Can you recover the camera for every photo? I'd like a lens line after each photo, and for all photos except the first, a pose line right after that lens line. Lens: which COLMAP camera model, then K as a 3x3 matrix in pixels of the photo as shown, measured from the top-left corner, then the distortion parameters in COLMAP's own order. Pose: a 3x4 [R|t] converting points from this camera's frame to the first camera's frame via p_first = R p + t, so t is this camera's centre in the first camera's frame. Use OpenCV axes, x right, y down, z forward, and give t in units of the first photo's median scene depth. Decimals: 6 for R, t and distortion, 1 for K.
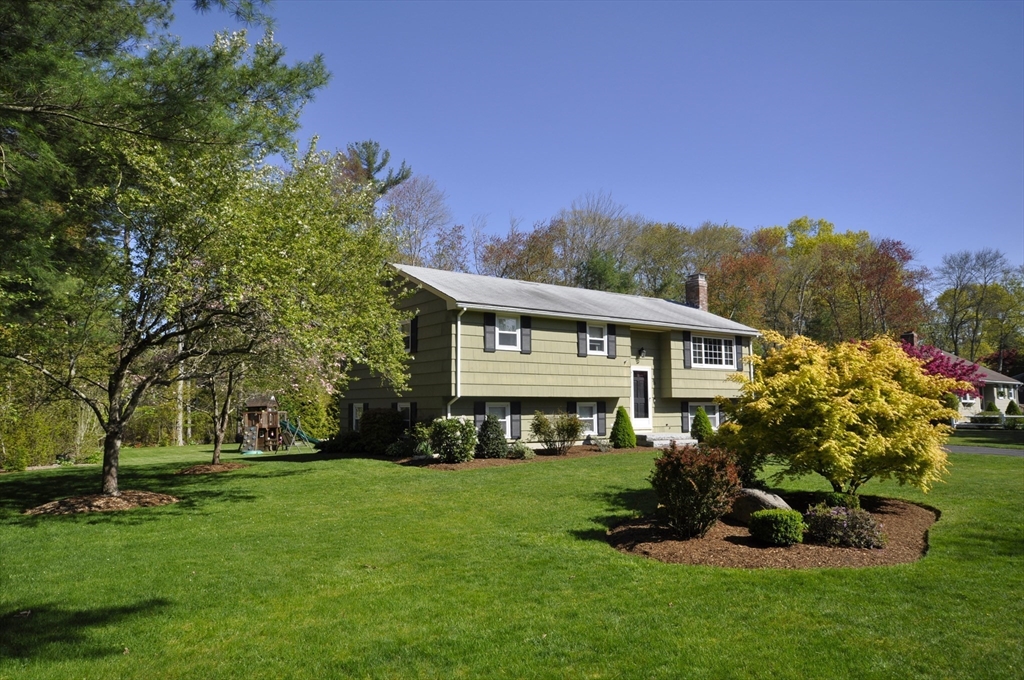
lens RADIAL K [[666.0, 0, 512.0], [0, 666.0, 340.0], [0, 0, 1]] dist [-0.000592, 0.000763]
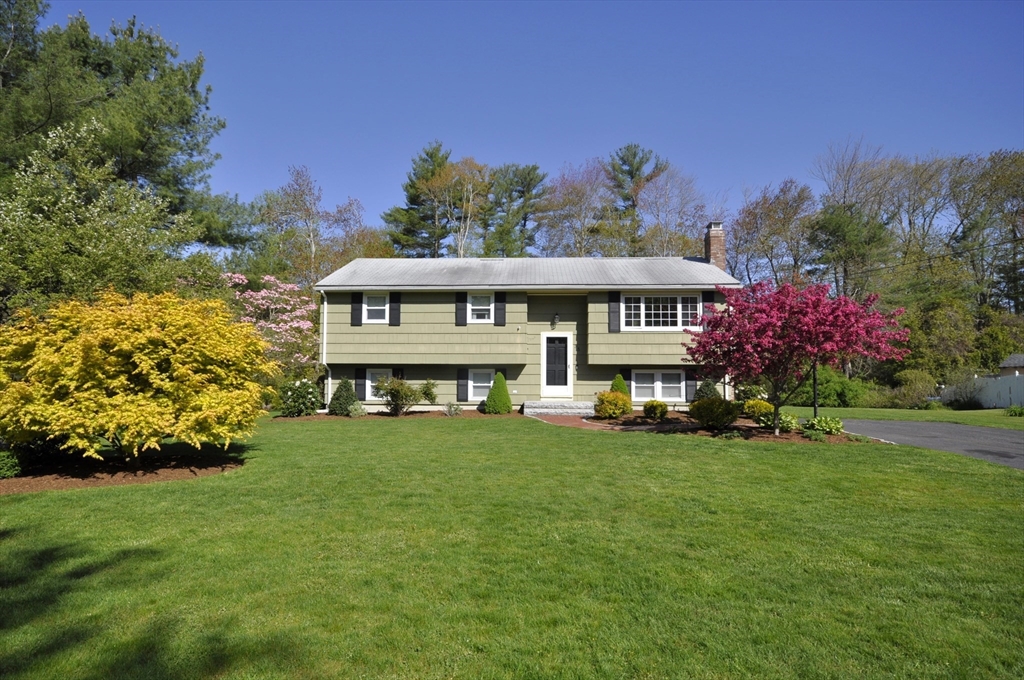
lens RADIAL K [[562.6, 0, 512.0], [0, 562.6, 340.0], [0, 0, 1]] dist [0.024453, 0.000767]
pose [[0.784156, -0.034888, -0.619582, 0.648829], [0.053984, 0.998468, 0.012100, 0.037188], [0.618211, -0.042936, 0.784838, 0.314376]]
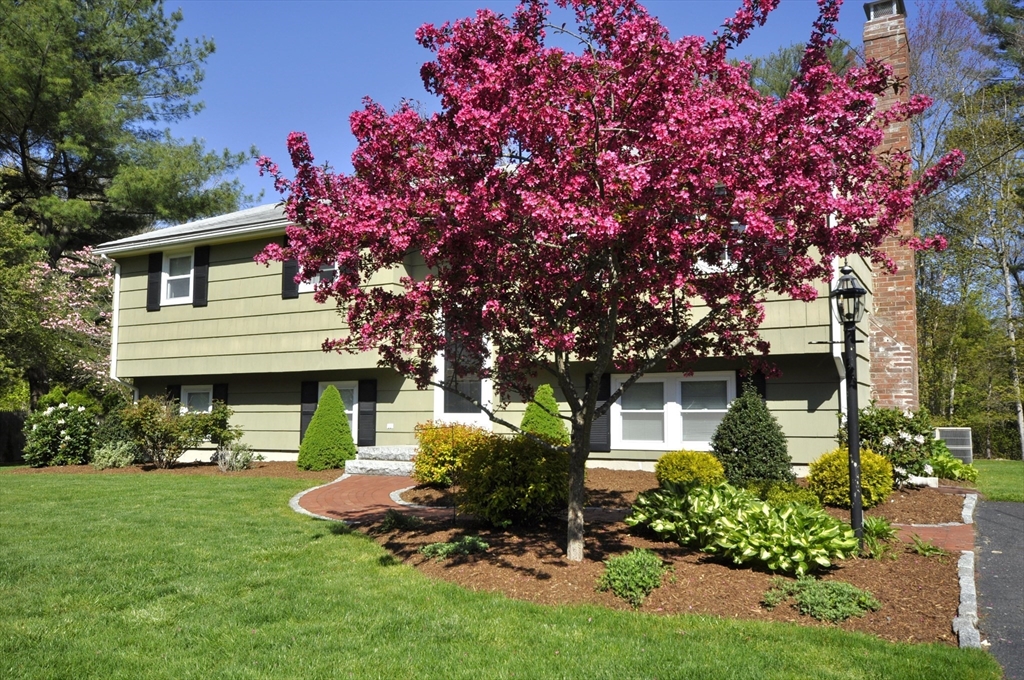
lens RADIAL K [[852.5, 0, 508.8], [0, 852.5, 316.8], [0, 0, 1]] dist [0.001323, -0.005291]
pose [[0.422403, -0.102854, -0.900554, 0.730808], [0.086336, 0.993589, -0.072984, 0.096405], [0.902287, -0.046922, 0.428575, 0.775224]]
